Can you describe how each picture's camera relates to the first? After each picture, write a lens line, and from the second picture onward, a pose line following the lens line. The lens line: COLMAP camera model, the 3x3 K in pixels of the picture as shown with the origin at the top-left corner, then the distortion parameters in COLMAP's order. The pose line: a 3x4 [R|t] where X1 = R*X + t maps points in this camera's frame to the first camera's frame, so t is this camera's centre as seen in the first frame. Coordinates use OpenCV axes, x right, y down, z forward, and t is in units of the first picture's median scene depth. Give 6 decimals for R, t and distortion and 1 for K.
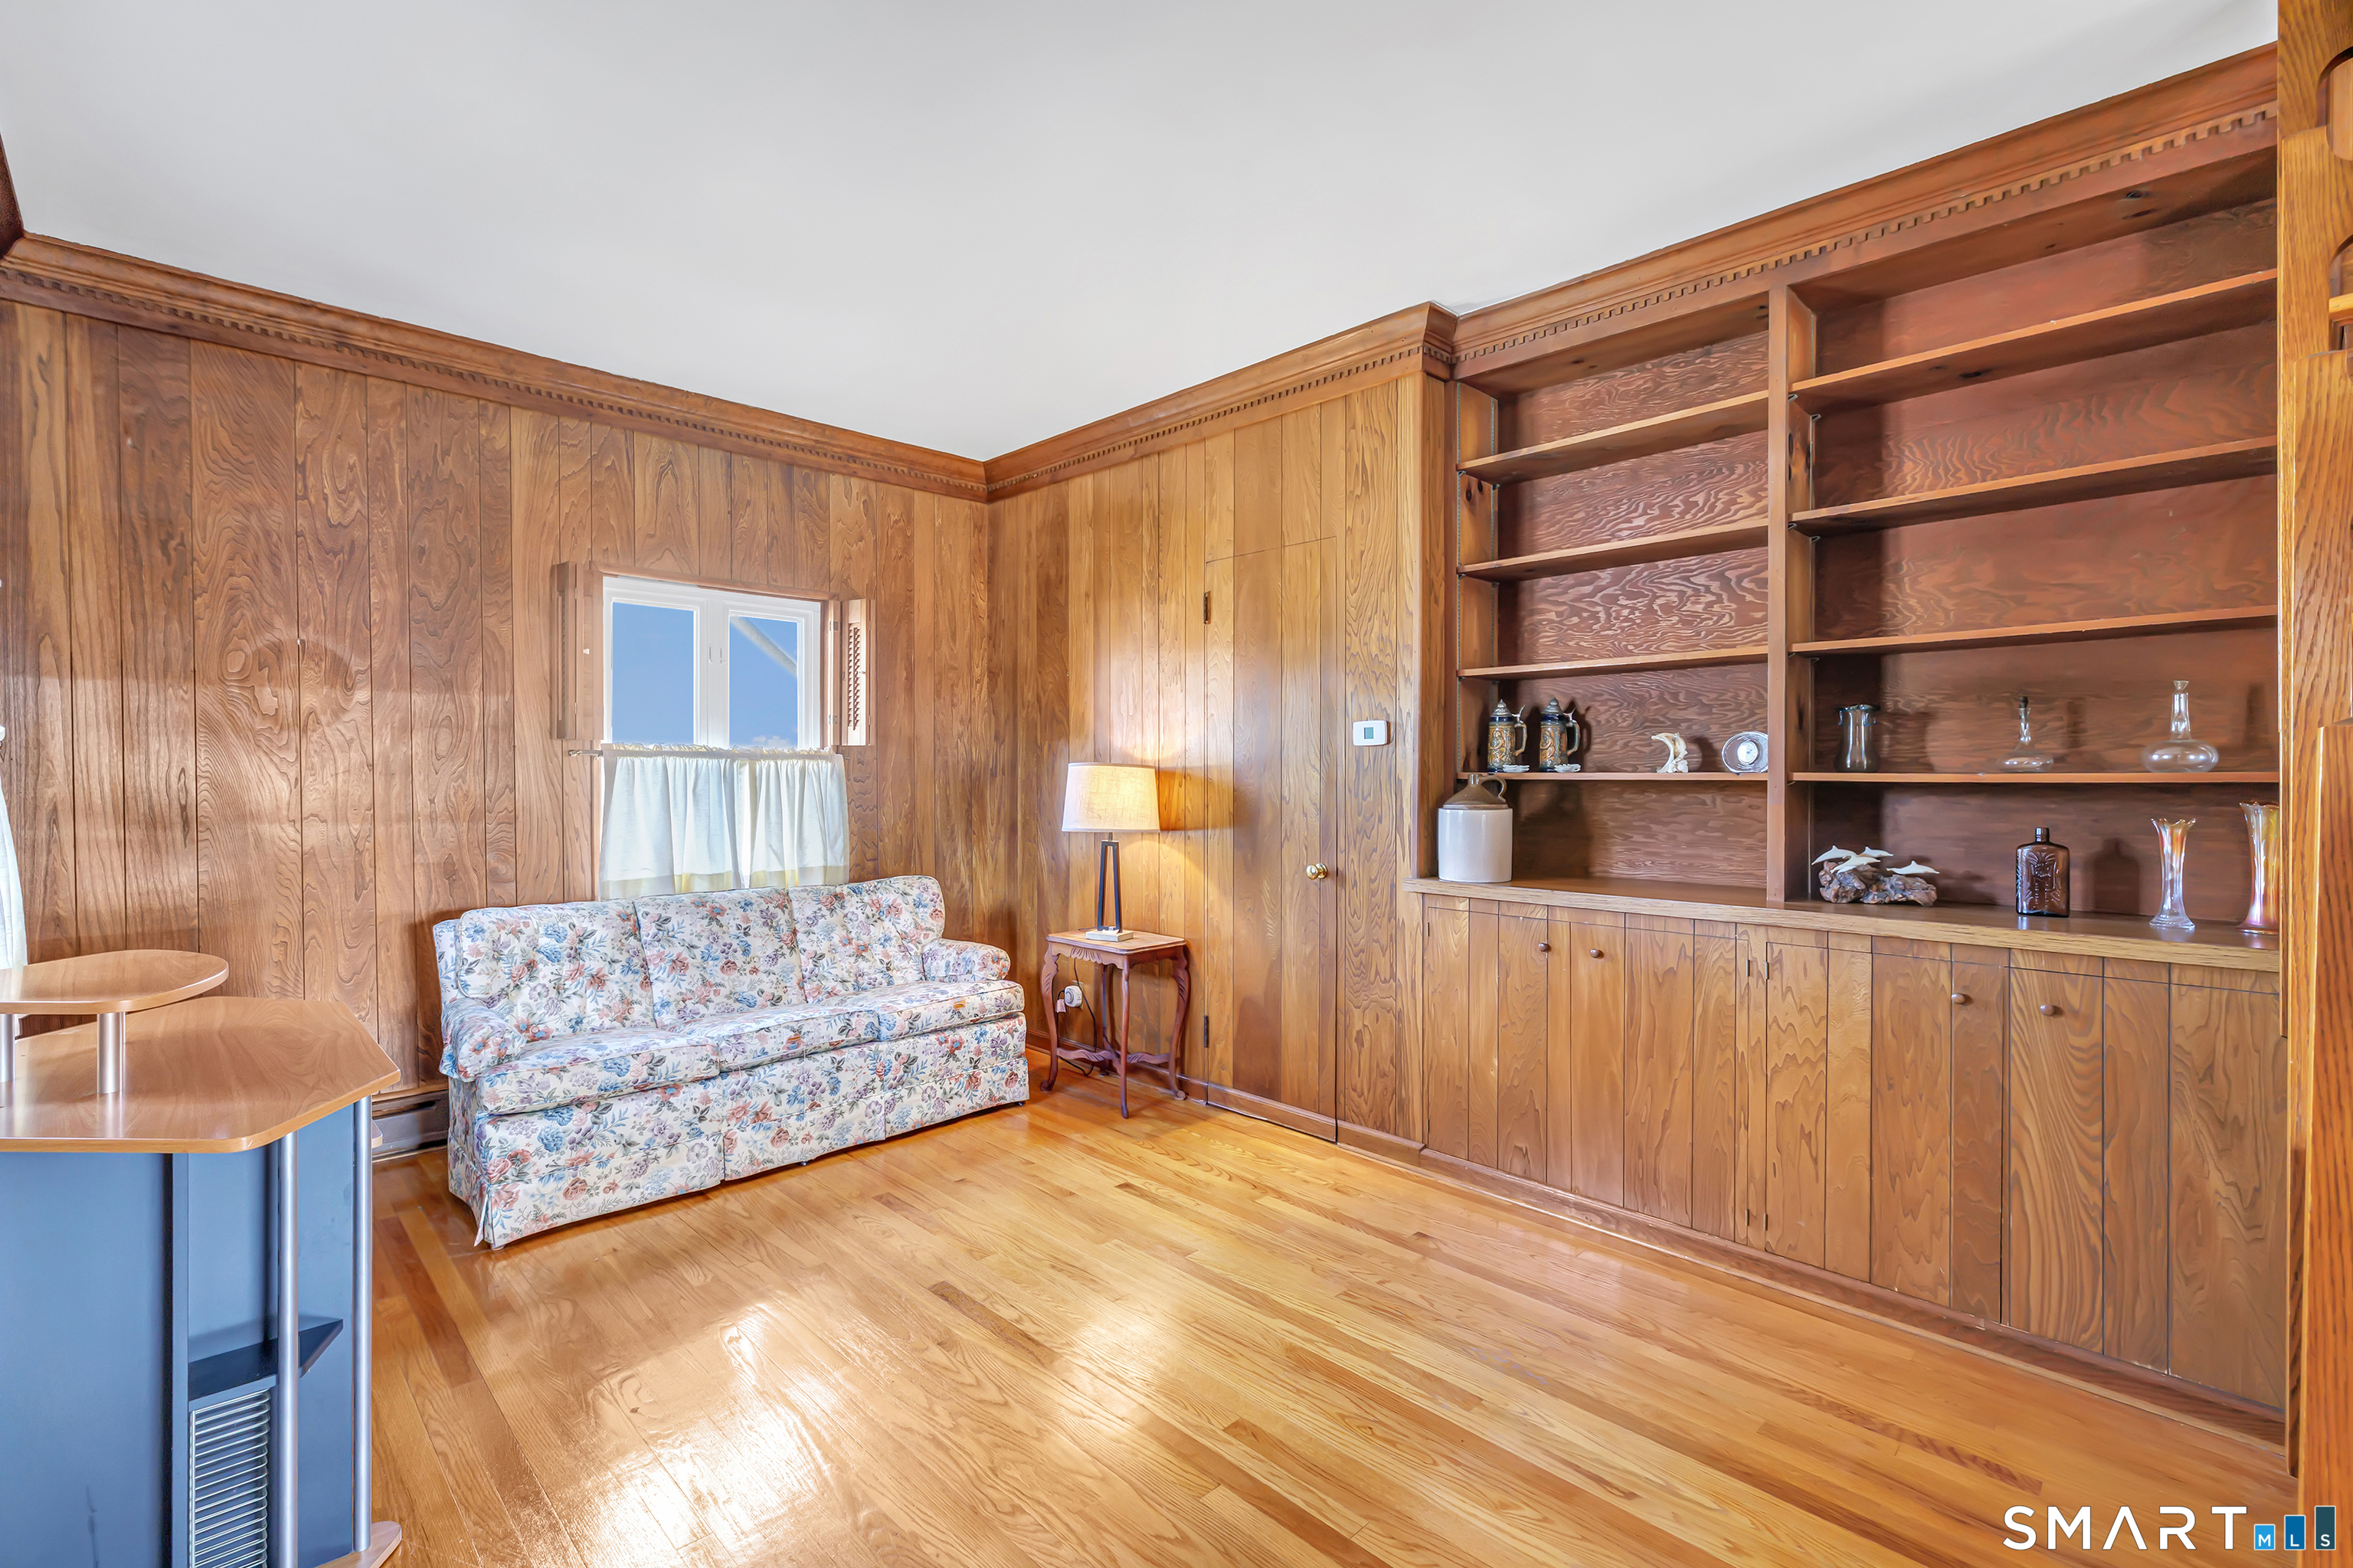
lens RADIAL K [[1052.0, 0, 1165.6], [0, 1052.0, 785.1], [0, 0, 1]] dist [-0.001566, -0.000007]
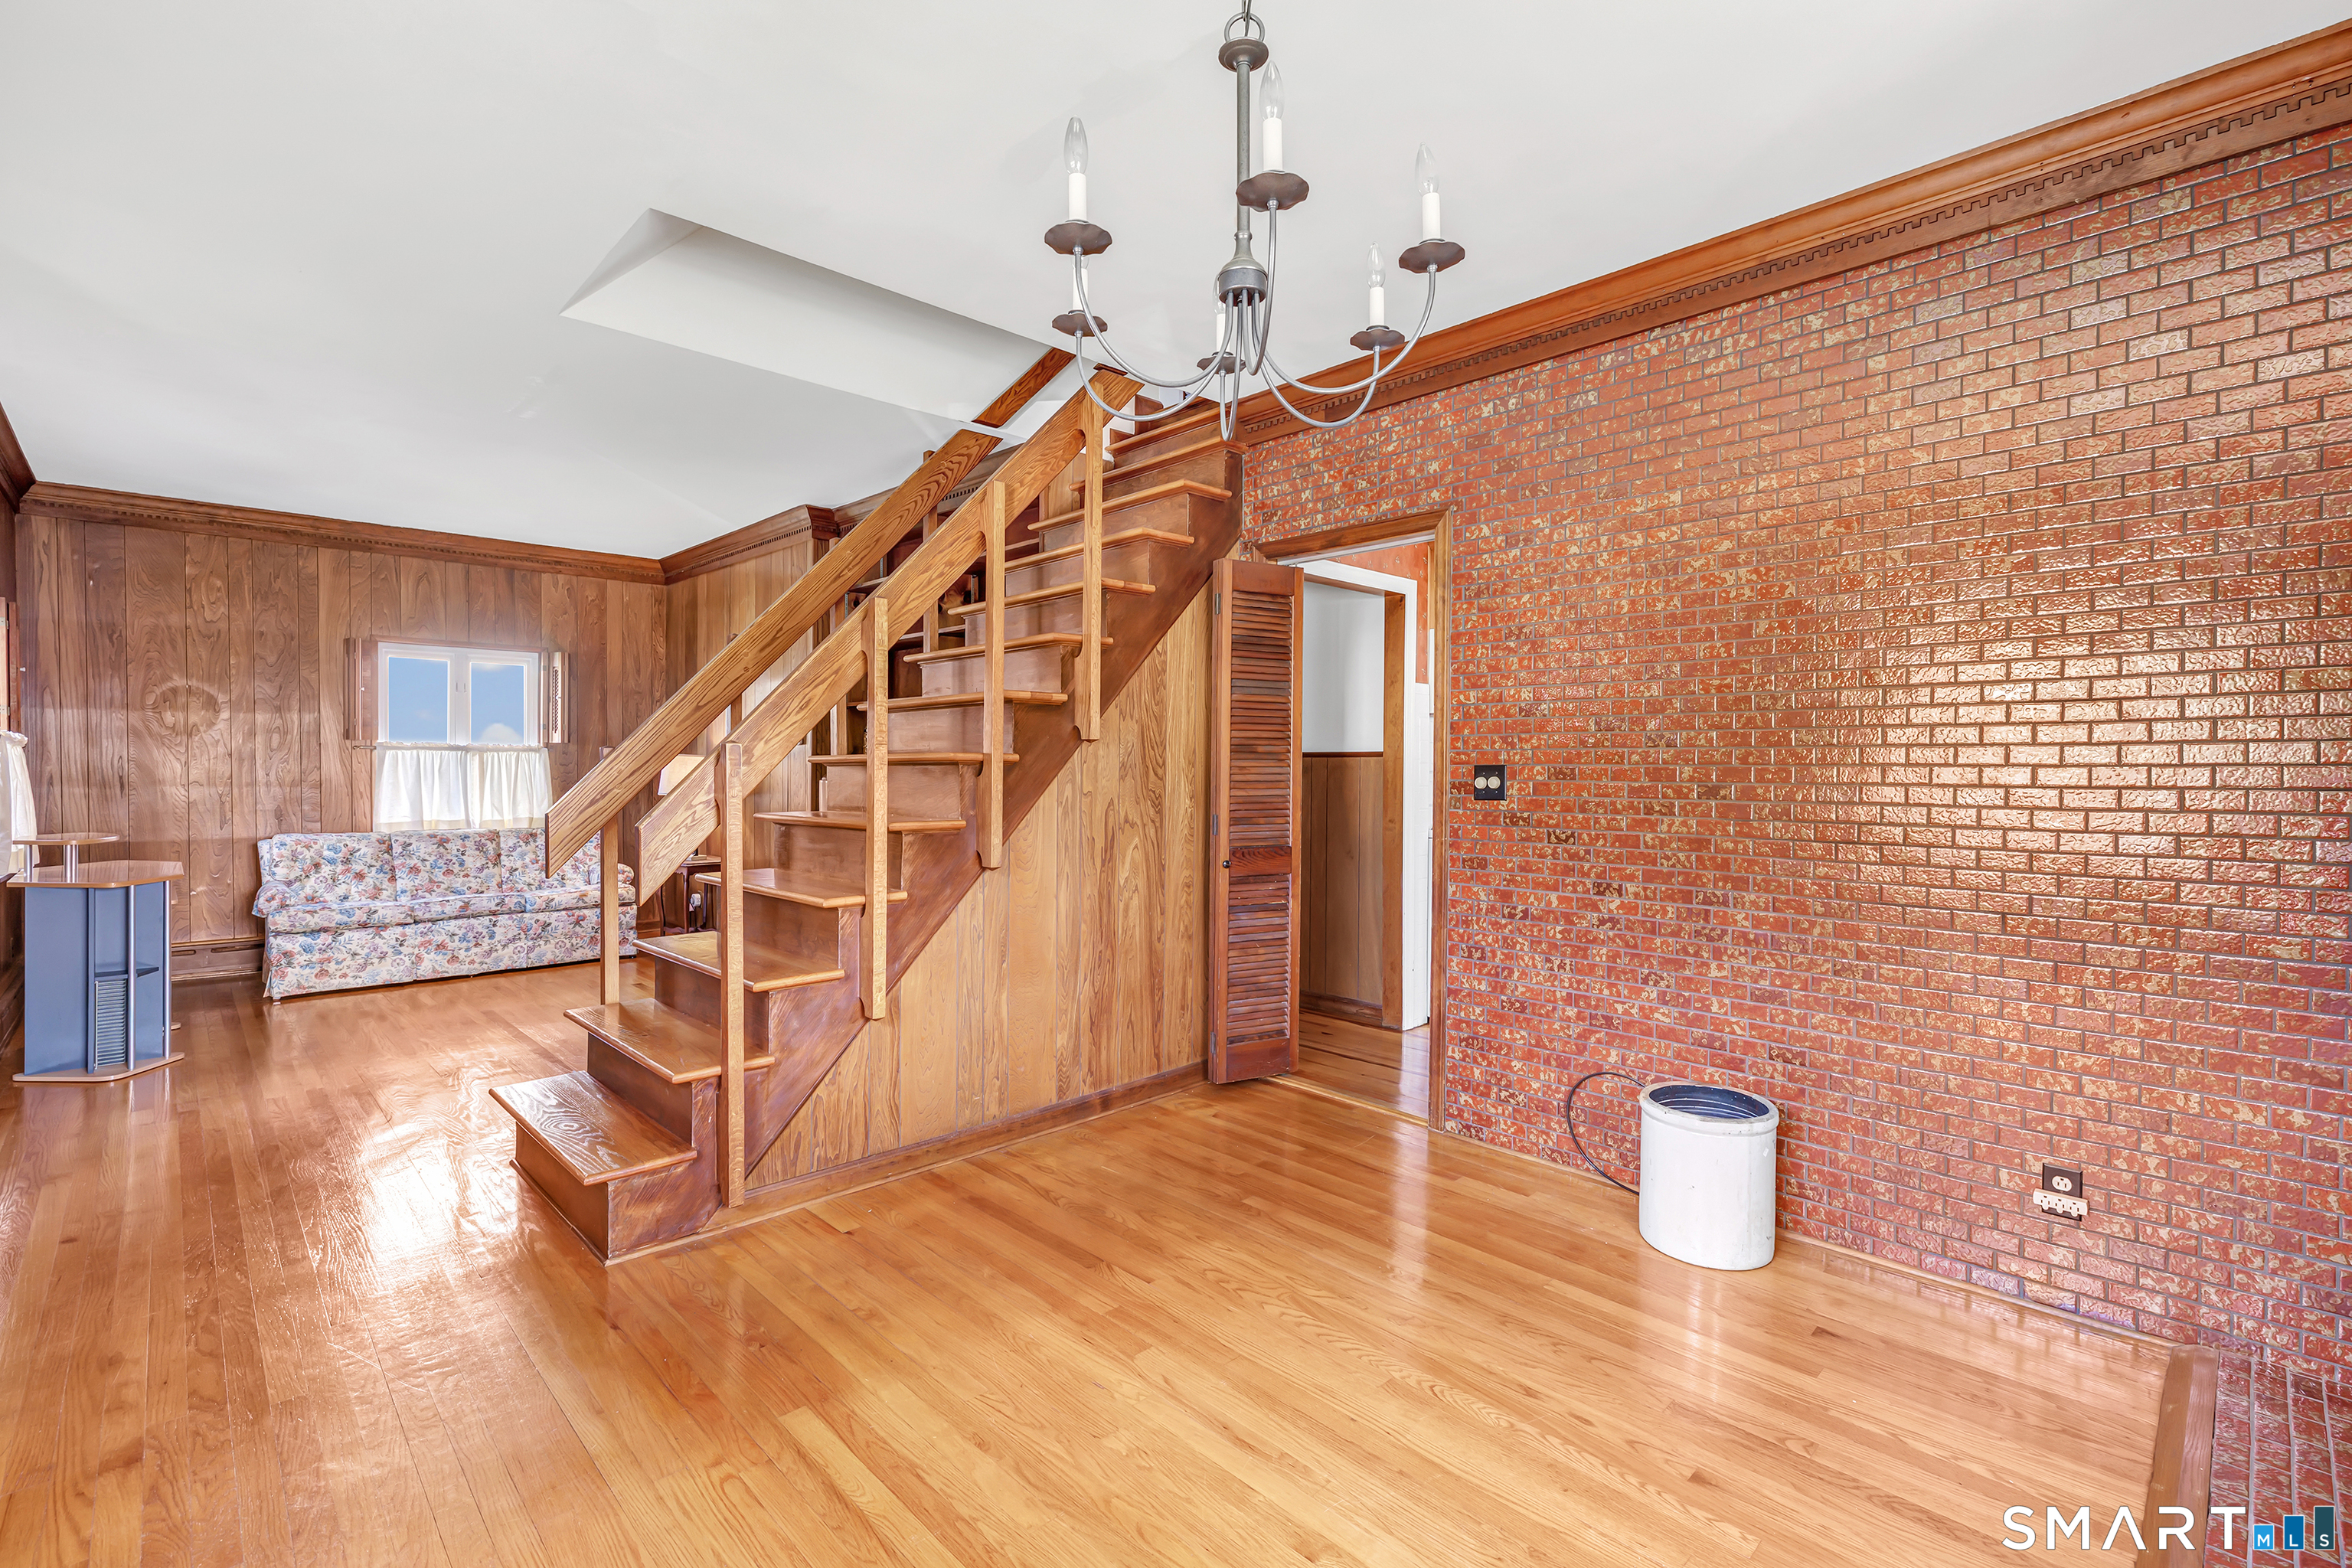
lens RADIAL K [[1051.6, 0, 1186.5], [0, 1051.6, 774.4], [0, 0, 1]] dist [-0.001566, -0.000007]
pose [[0.999957, 0.002651, 0.008925, 0.848432], [-0.002648, 0.999996, -0.000356, 0.011066], [-0.008926, 0.000332, 0.999960, -0.794515]]
